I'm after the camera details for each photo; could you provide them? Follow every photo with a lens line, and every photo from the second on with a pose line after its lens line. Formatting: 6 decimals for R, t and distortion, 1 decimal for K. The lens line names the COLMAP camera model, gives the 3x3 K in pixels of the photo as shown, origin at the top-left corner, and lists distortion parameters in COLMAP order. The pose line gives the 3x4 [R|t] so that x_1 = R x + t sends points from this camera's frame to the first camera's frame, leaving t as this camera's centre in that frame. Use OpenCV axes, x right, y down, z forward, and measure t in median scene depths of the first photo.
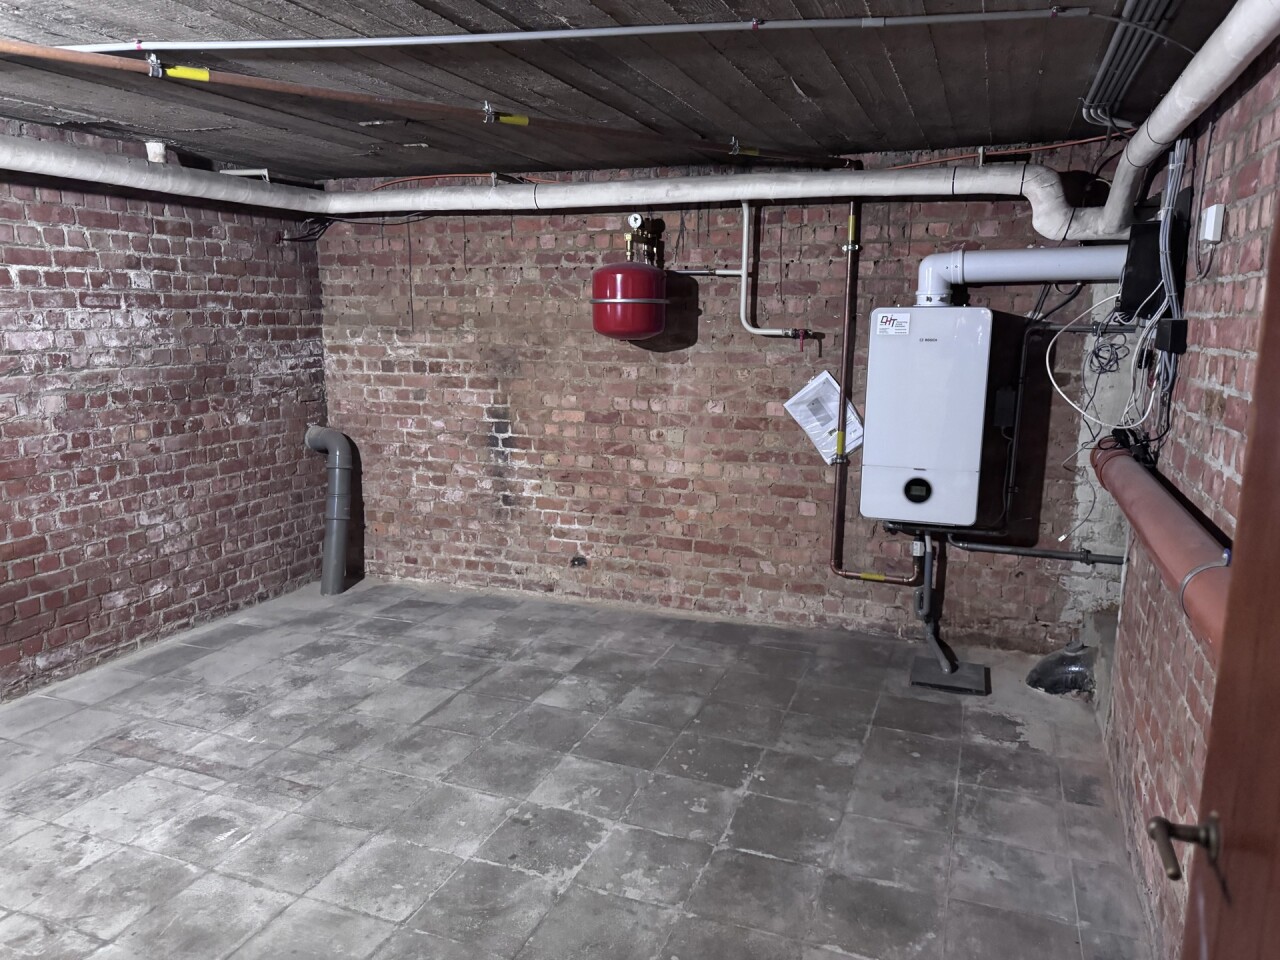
lens RADIAL K [[908.6, 0, 641.2], [0, 908.6, 479.1], [0, 0, 1]] dist [-0.001182, -0.001882]
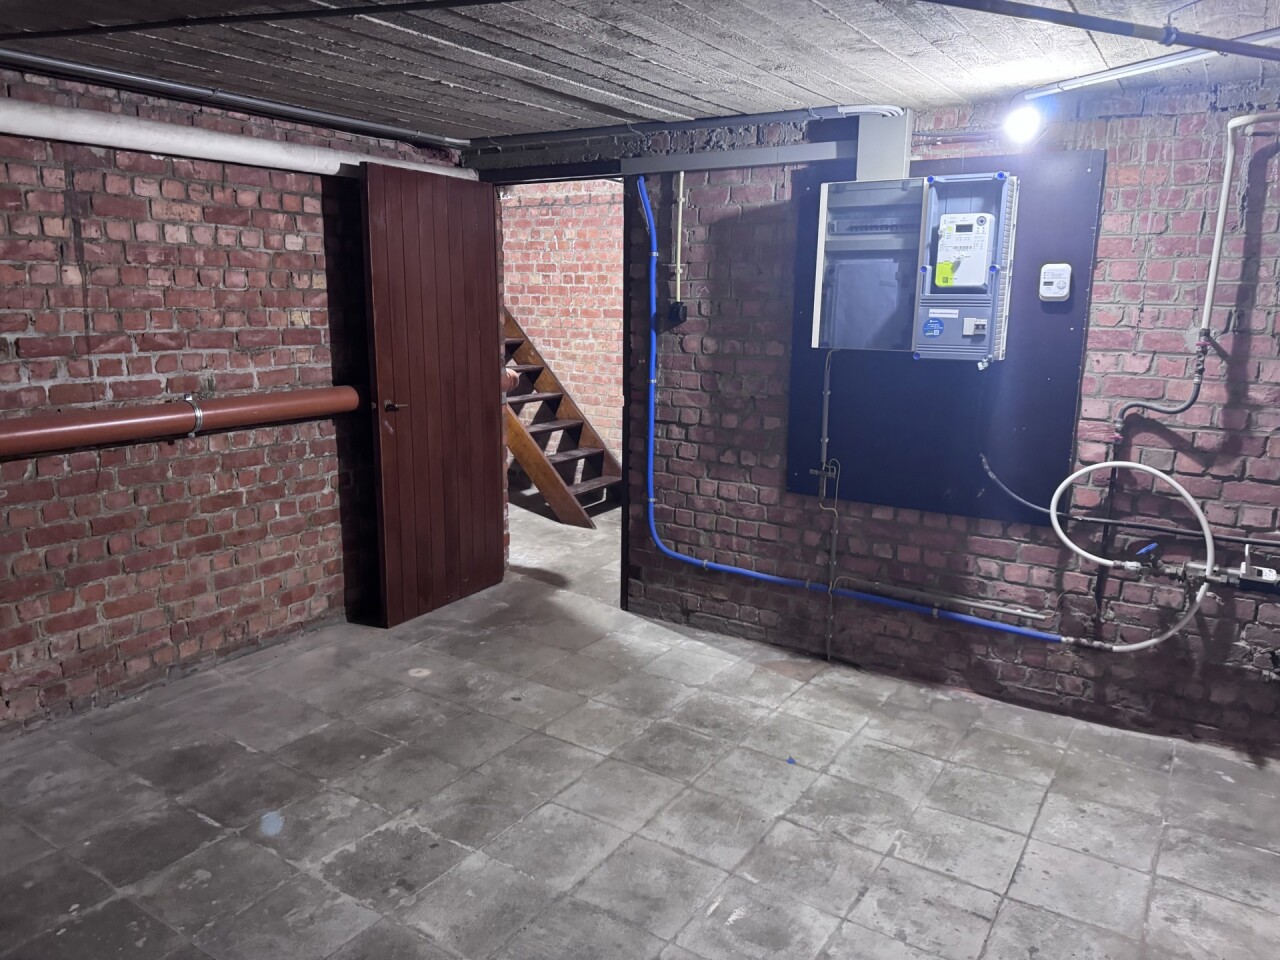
lens RADIAL K [[908.6, 0, 639.4], [0, 908.6, 480.5], [0, 0, 1]] dist [-0.001182, -0.001882]
pose [[-0.976849, -0.064368, 0.204017, -0.542861], [0.018484, 0.924700, 0.380248, -0.328425], [-0.213130, 0.375216, -0.902102, 1.719000]]
